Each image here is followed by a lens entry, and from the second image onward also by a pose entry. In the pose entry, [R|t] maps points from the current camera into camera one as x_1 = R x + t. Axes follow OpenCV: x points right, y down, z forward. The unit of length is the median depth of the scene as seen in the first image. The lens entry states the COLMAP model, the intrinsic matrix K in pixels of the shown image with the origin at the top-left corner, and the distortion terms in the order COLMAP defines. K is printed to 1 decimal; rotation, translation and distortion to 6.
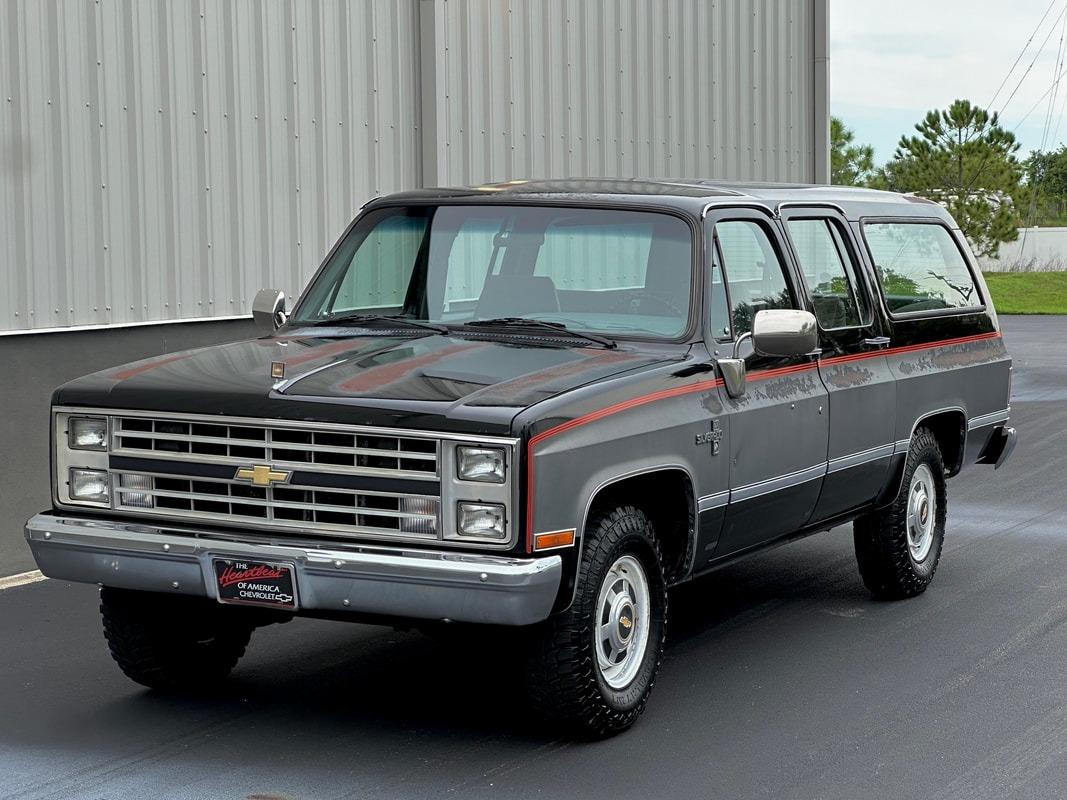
lens RADIAL K [[2402.5, 0, 525.5], [0, 2402.5, 392.4], [0, 0, 1]] dist [0.067790, 0.000000]
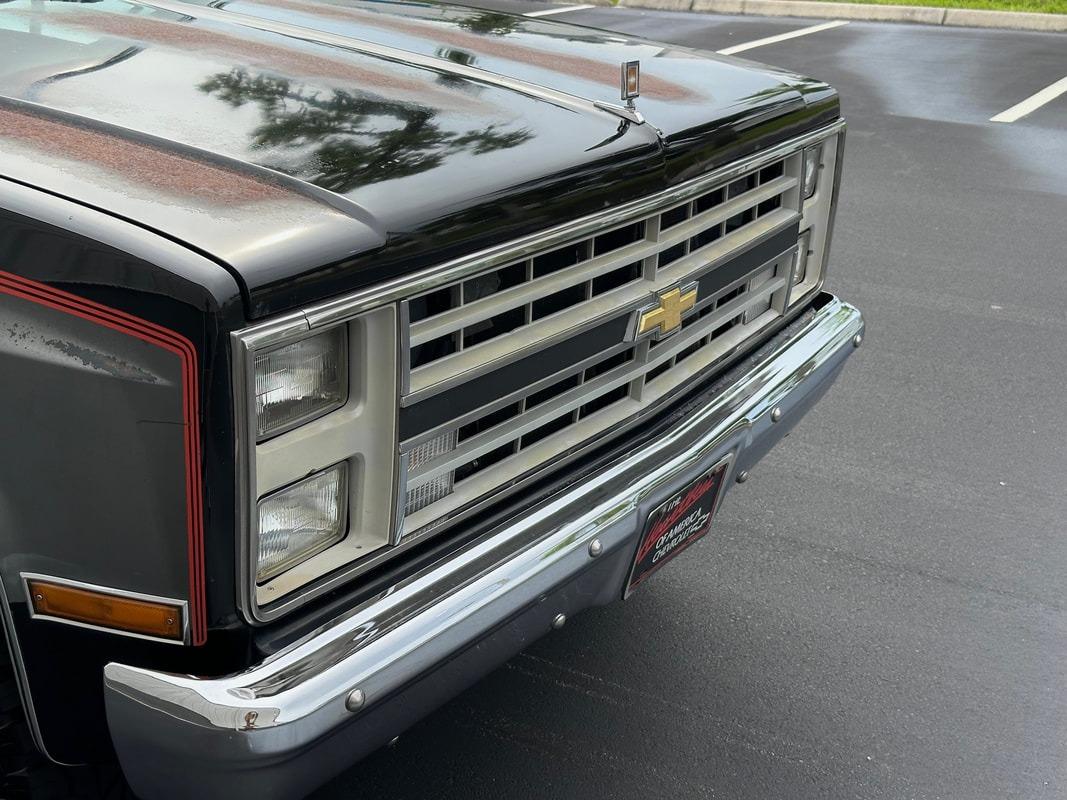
lens RADIAL K [[1511.0, 0, 531.6], [0, 1511.0, 405.9], [0, 0, 1]] dist [0.079898, 0.000000]
pose [[0.069615, -0.346338, 0.935523, -0.385566], [0.062852, 0.937458, 0.342377, -0.050114], [-0.995592, 0.034965, 0.087030, 0.976425]]
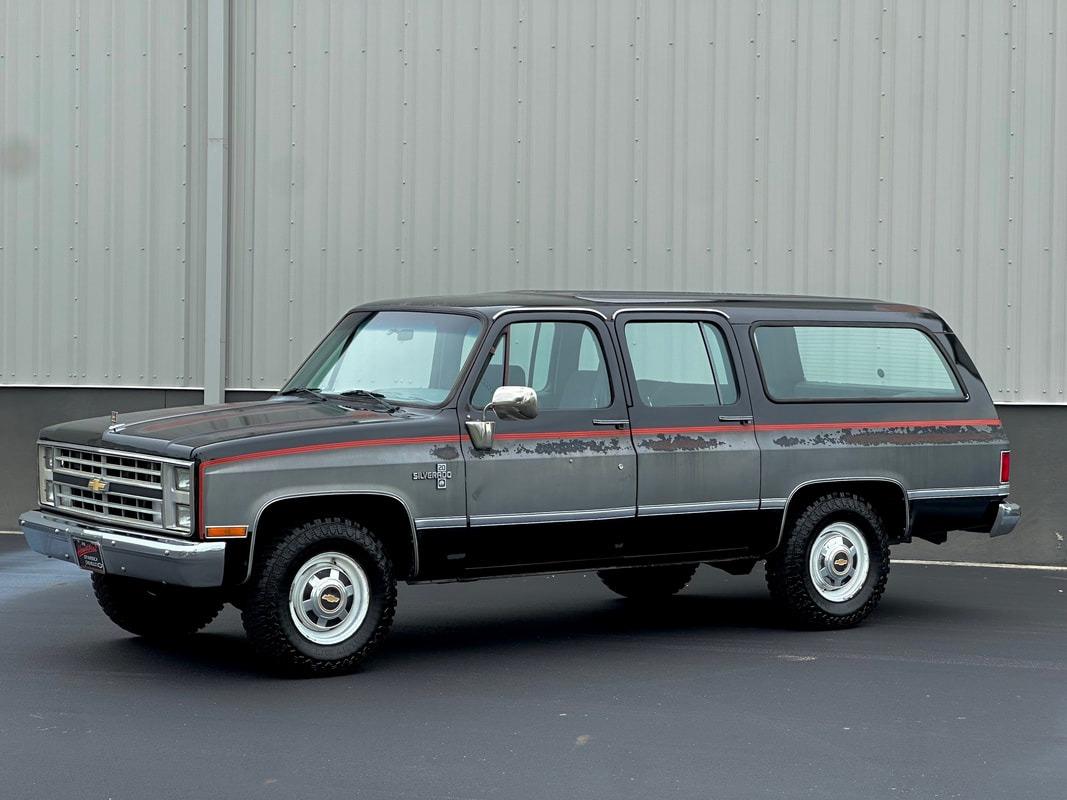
lens RADIAL K [[2402.5, 0, 528.5], [0, 2402.5, 396.0], [0, 0, 1]] dist [0.067790, 0.000000]
pose [[0.878910, 0.013582, -0.476794, 0.842029], [-0.037328, 0.998487, -0.040367, 0.028801], [0.475525, 0.053276, 0.878088, -0.215136]]
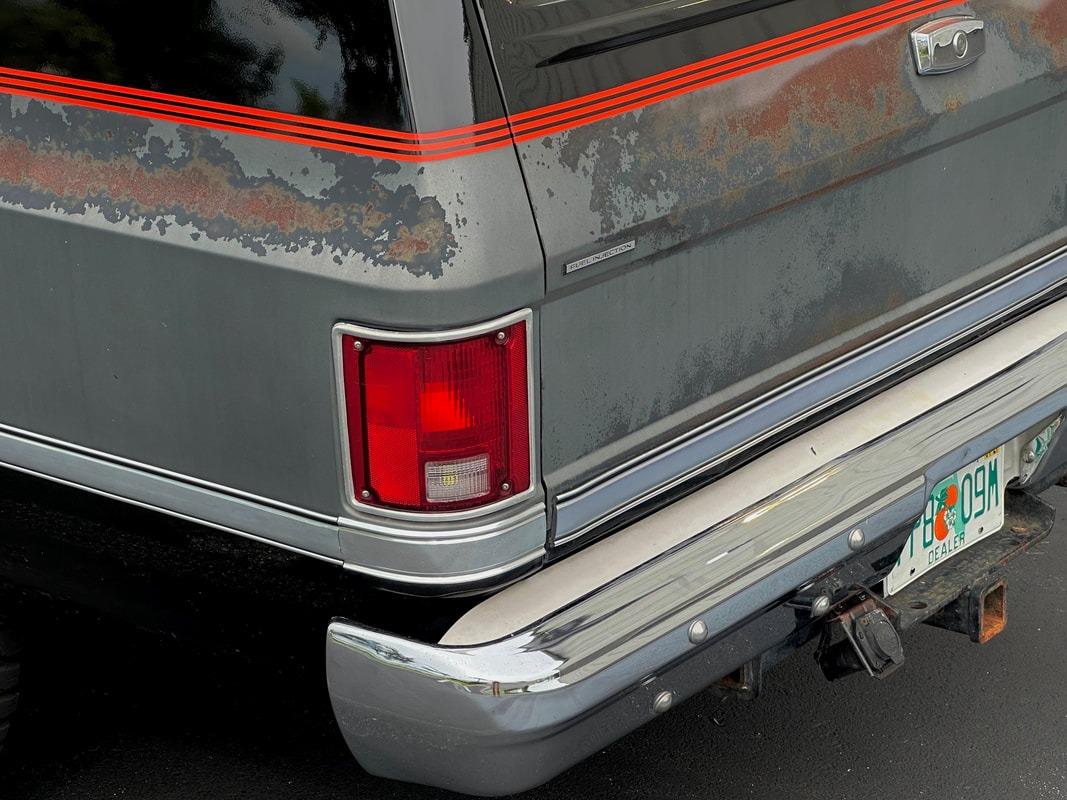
lens RADIAL K [[2402.5, 0, 541.5], [0, 2402.5, 392.7], [0, 0, 1]] dist [0.067790, 0.000000]
pose [[-0.180611, 0.302480, -0.935888, 0.570059], [-0.075429, 0.944474, 0.319811, -0.101148], [0.980658, 0.128355, -0.147767, 1.576423]]
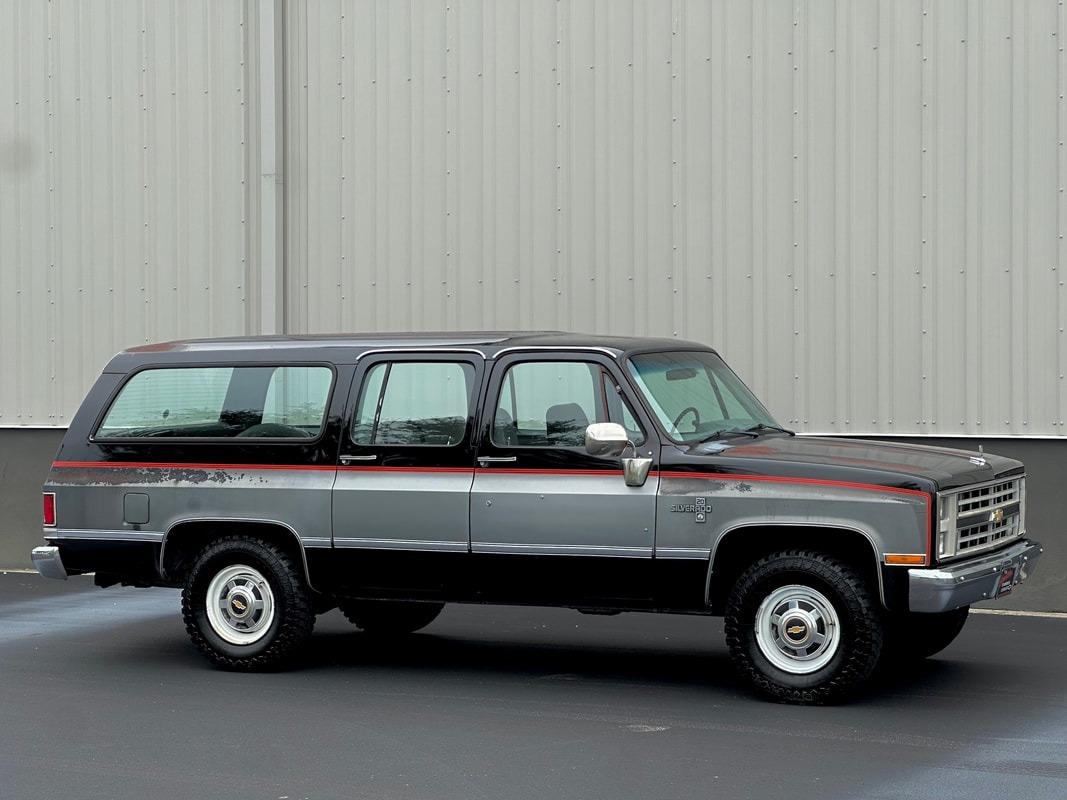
lens RADIAL K [[2426.2, 0, 527.9], [0, 2426.2, 396.5], [0, 0, 1]] dist [0.071217, 0.000000]
pose [[-0.031795, -0.036216, 0.998838, -1.693599], [0.094843, 0.994725, 0.039086, -0.135994], [-0.994984, 0.095976, -0.028193, 1.320207]]
